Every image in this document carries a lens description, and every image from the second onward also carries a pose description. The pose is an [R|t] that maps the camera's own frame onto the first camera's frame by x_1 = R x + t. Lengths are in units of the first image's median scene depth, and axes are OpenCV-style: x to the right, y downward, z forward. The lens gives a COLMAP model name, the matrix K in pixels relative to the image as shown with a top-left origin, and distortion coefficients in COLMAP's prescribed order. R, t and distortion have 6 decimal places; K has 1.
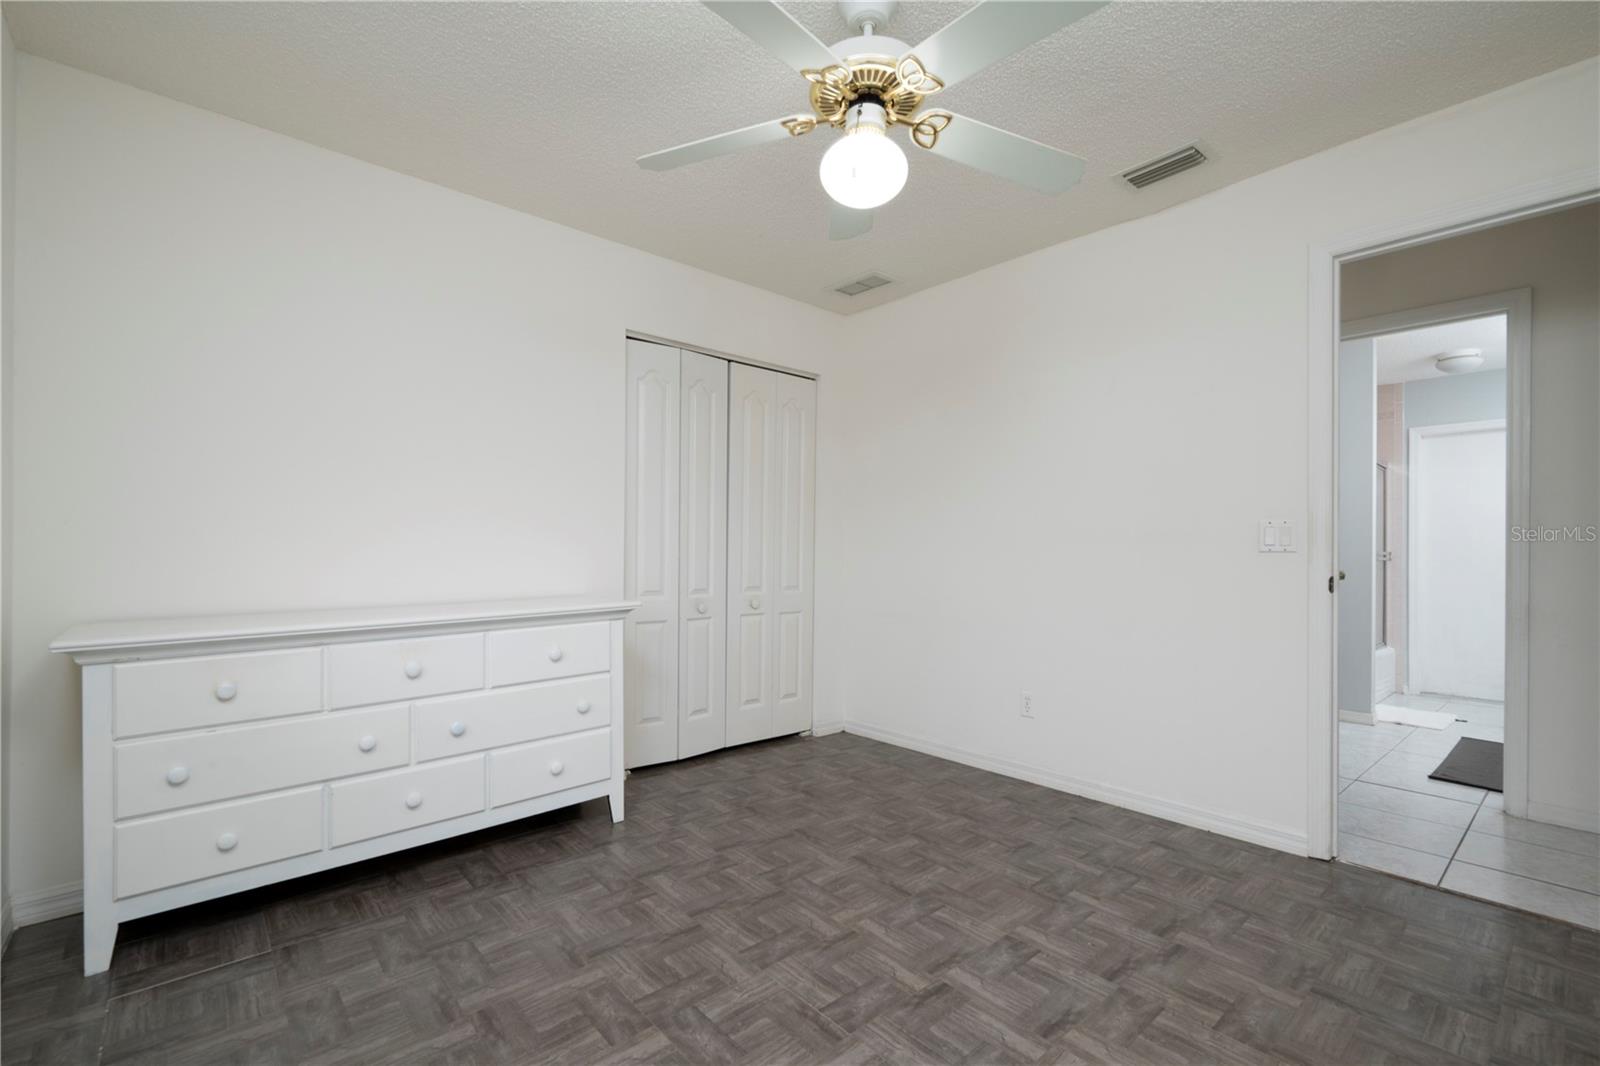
lens RADIAL K [[696.7, 0, 800.3], [0, 696.7, 548.2], [0, 0, 1]] dist [0.001348, 0.000645]
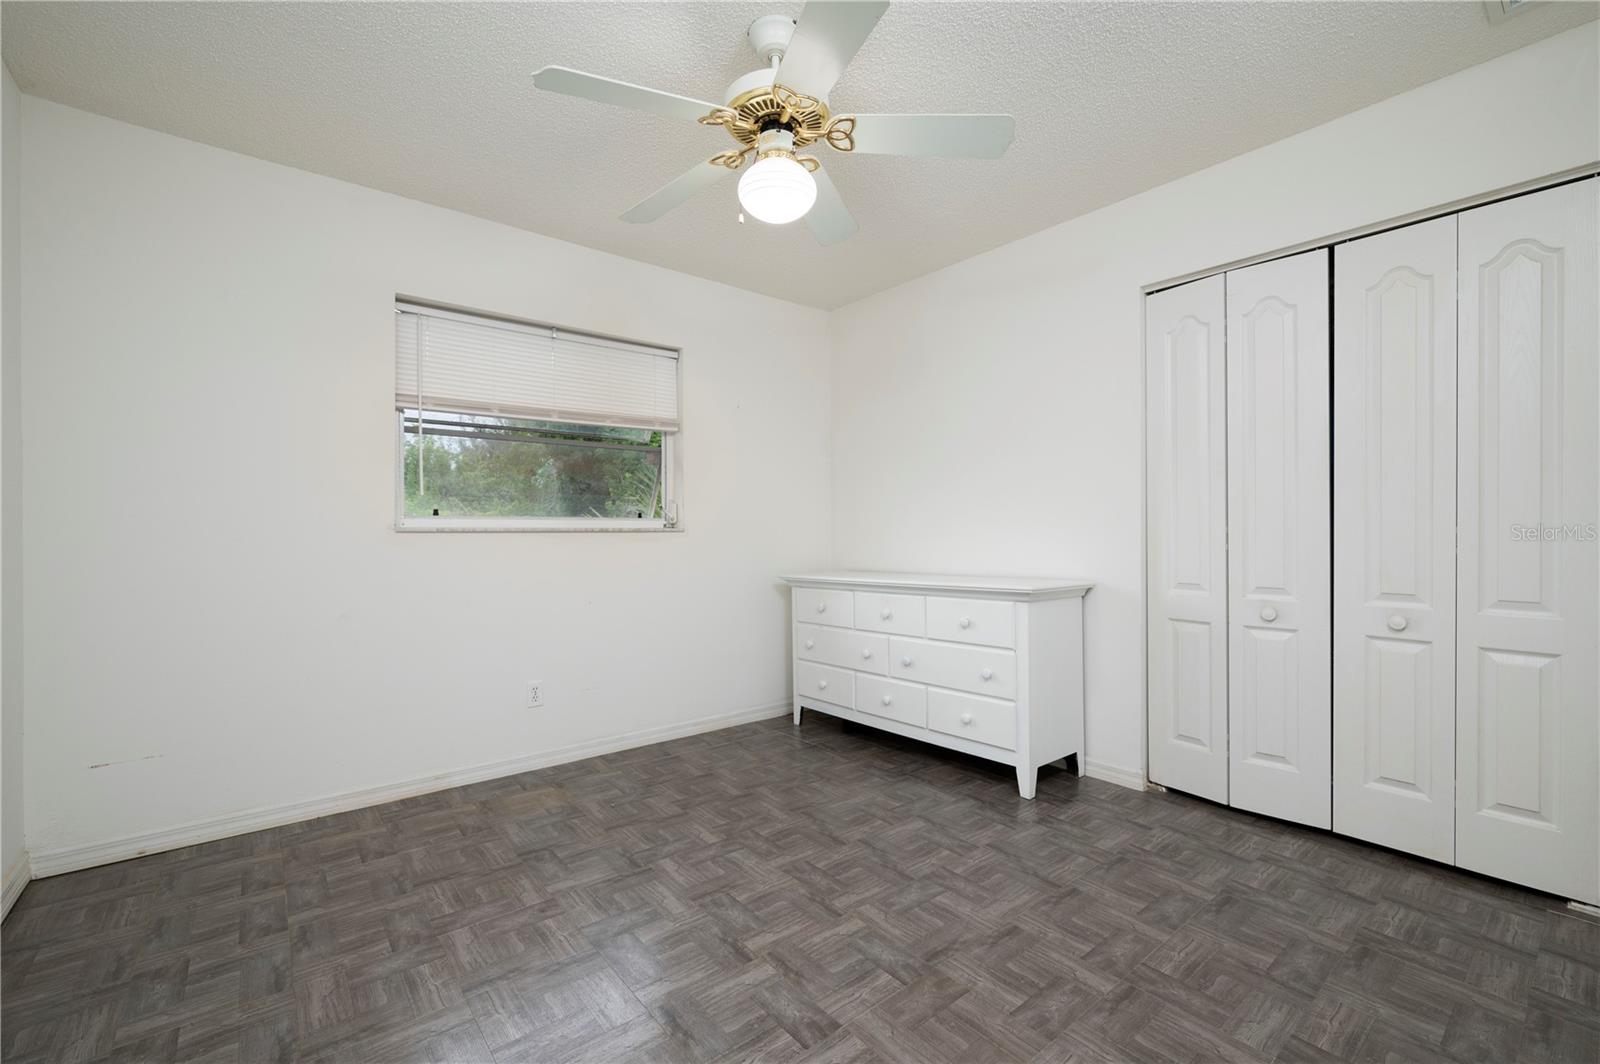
lens RADIAL K [[696.7, 0, 805.9], [0, 696.7, 533.4], [0, 0, 1]] dist [0.001348, 0.000645]
pose [[-0.043320, -0.003356, -0.999056, 0.940113], [0.006892, 0.999970, -0.003657, 0.002705], [0.999037, -0.007044, -0.043296, 0.865313]]
